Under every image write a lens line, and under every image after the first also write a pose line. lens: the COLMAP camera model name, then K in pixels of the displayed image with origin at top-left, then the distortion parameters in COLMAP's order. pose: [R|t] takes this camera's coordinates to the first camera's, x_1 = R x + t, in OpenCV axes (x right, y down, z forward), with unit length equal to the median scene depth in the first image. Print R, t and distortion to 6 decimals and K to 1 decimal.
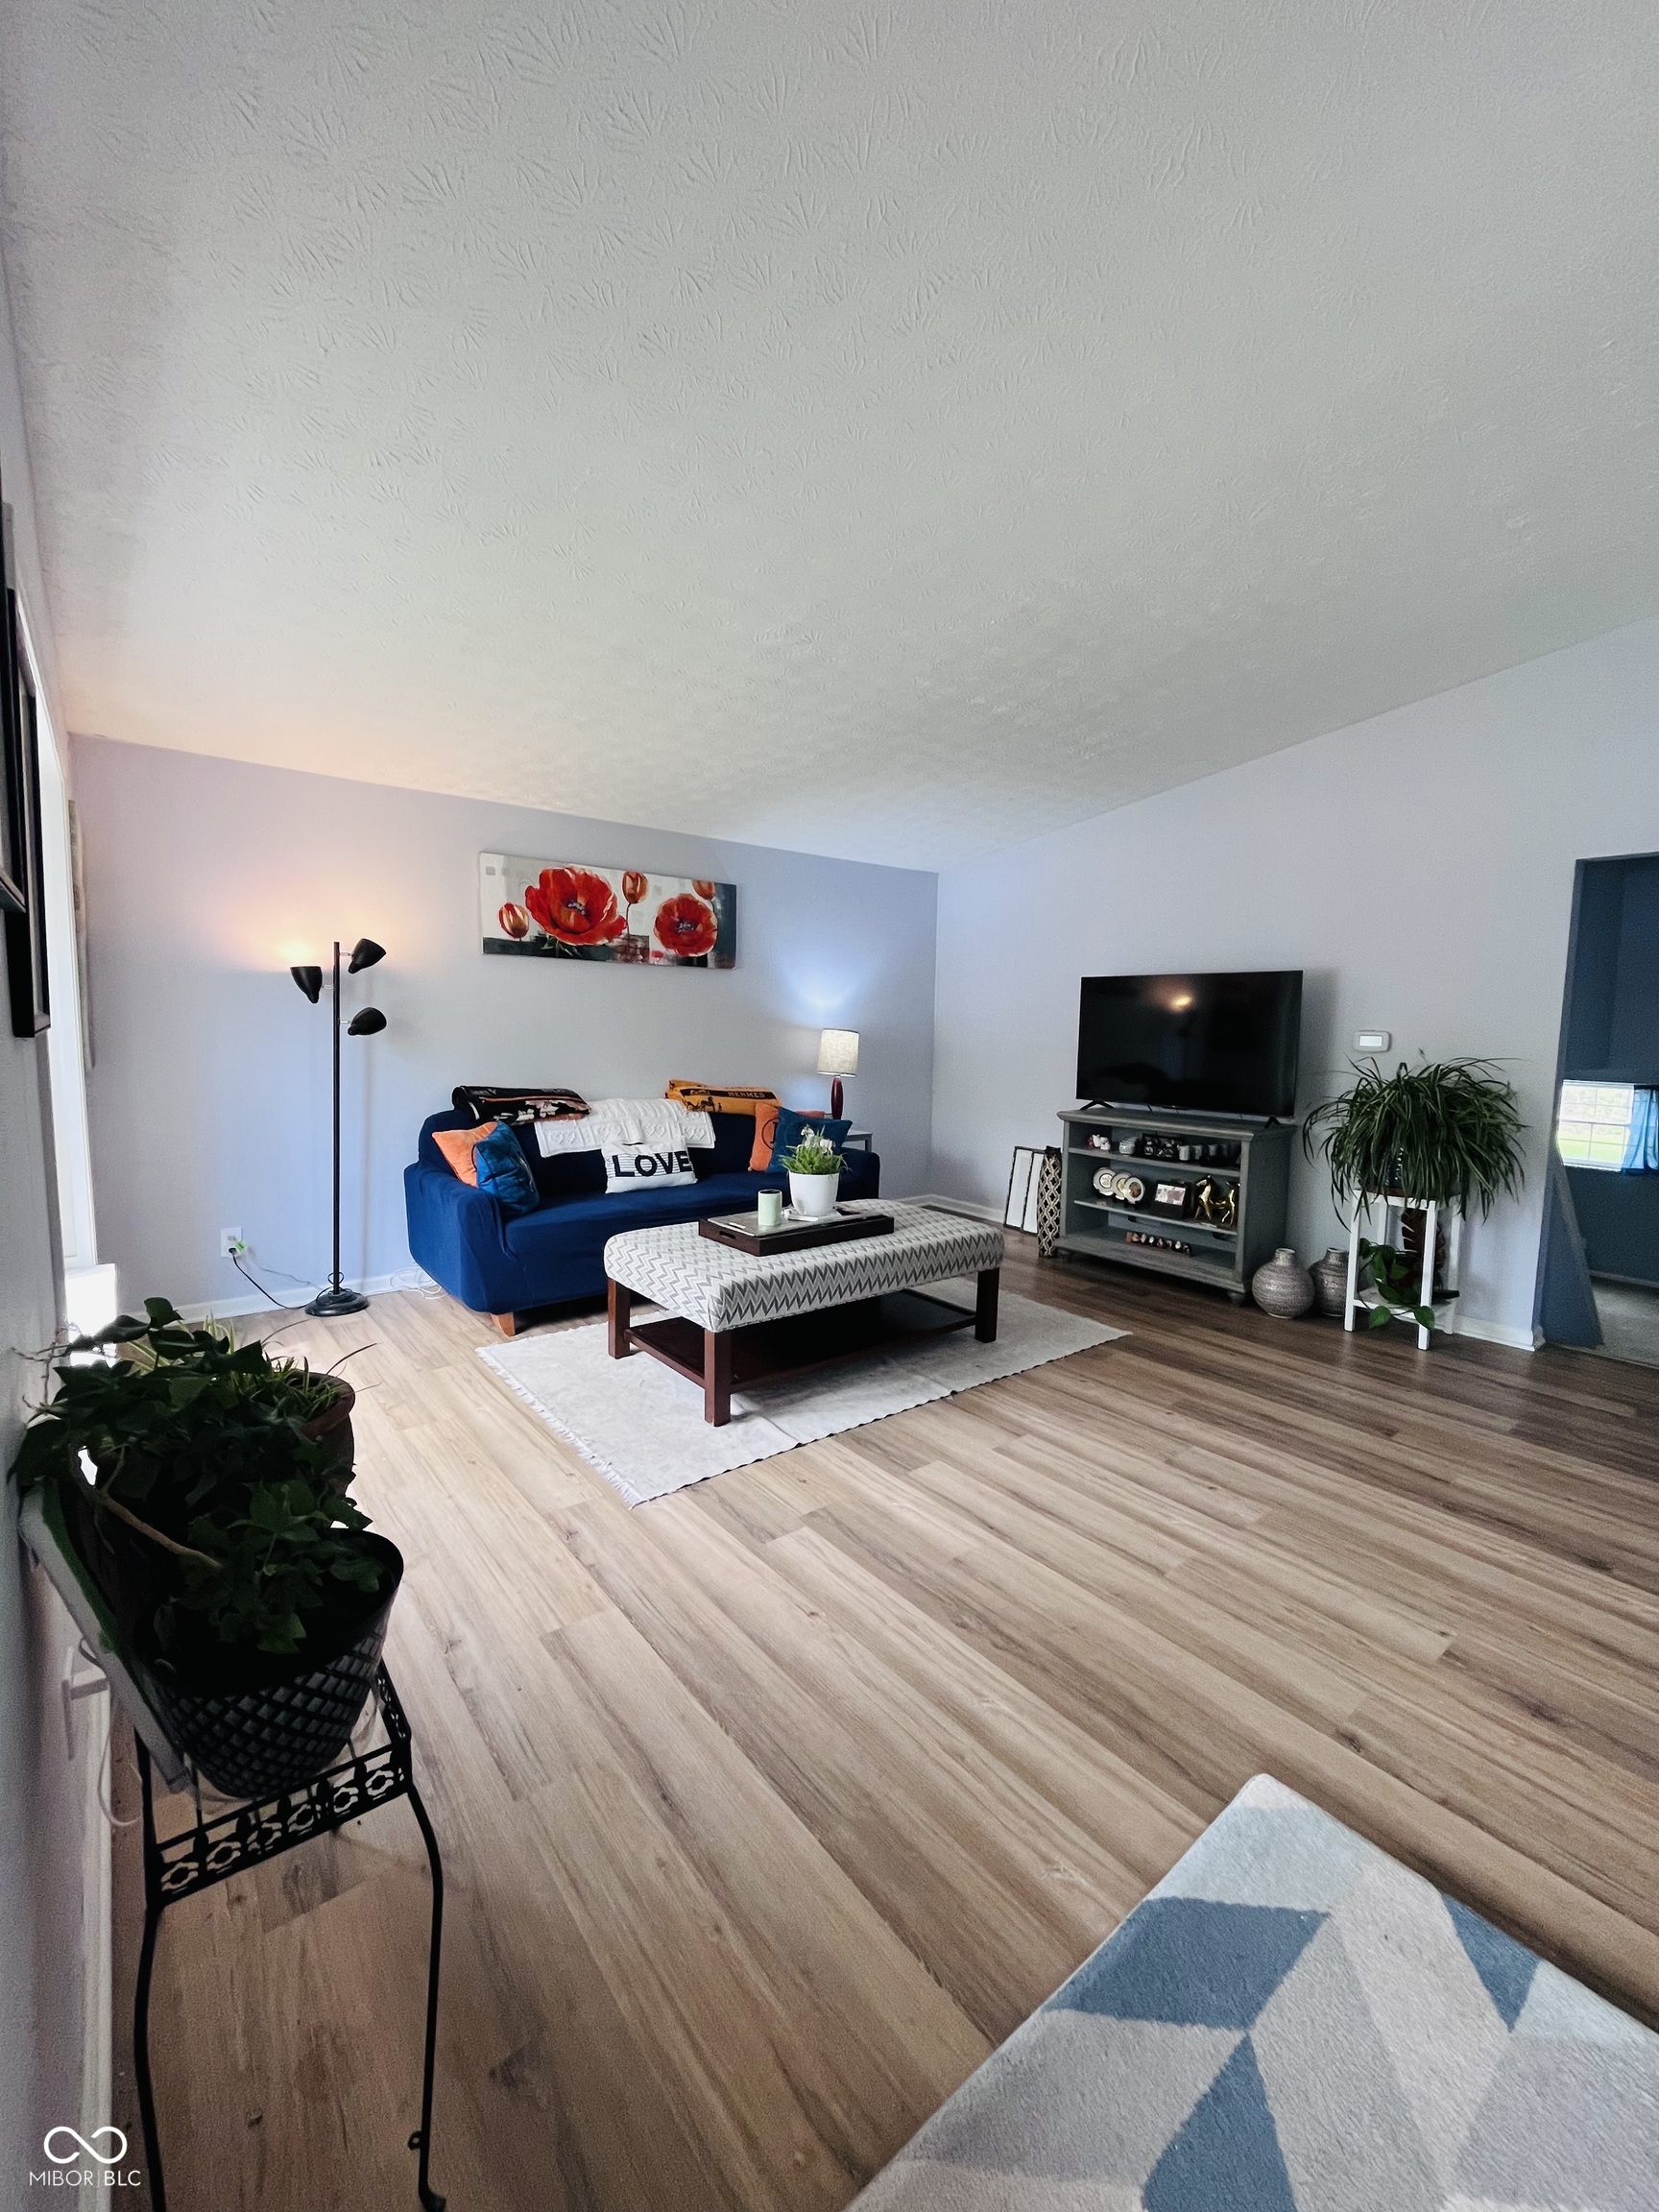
lens RADIAL K [[894.2, 0, 829.2], [0, 894.2, 1103.3], [0, 0, 1]] dist [0.009403, 0.000260]
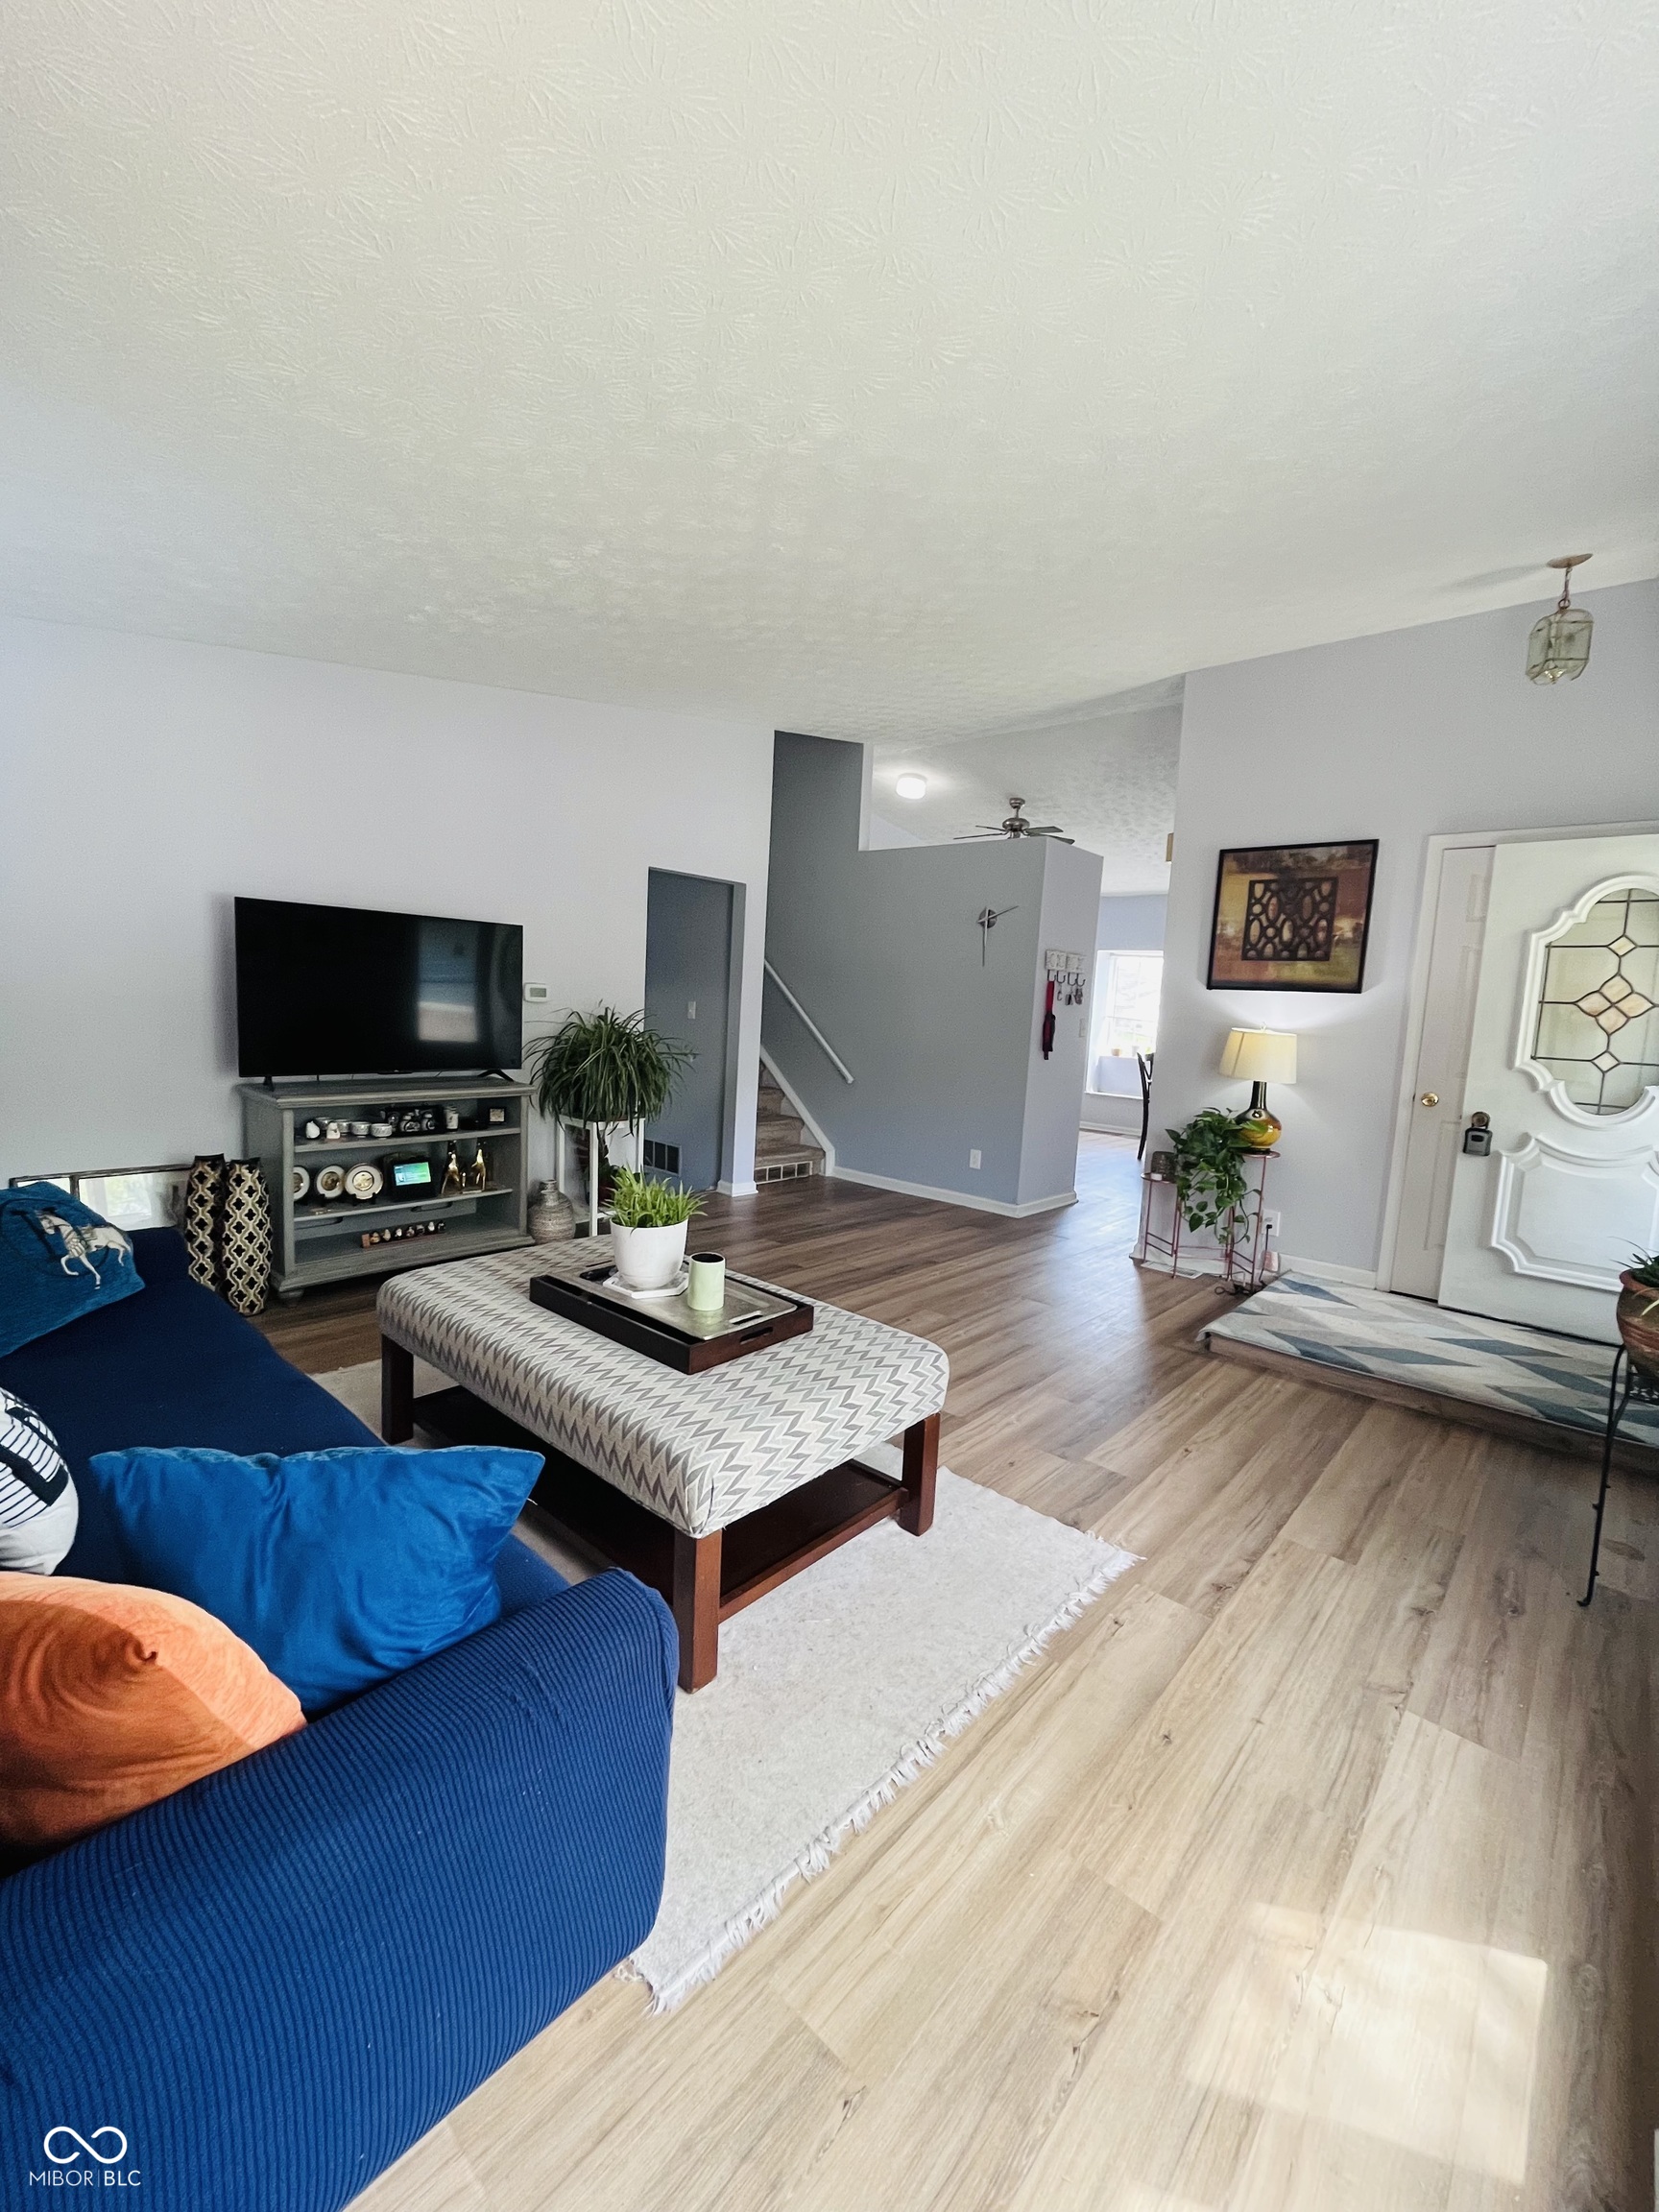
lens RADIAL K [[894.2, 0, 829.2], [0, 894.2, 1114.5], [0, 0, 1]] dist [0.009403, 0.000260]
pose [[-0.158069, -0.153573, 0.975412, -1.022729], [0.036788, 0.986230, 0.161238, -0.156288], [-0.986742, 0.061370, -0.150243, 1.468372]]
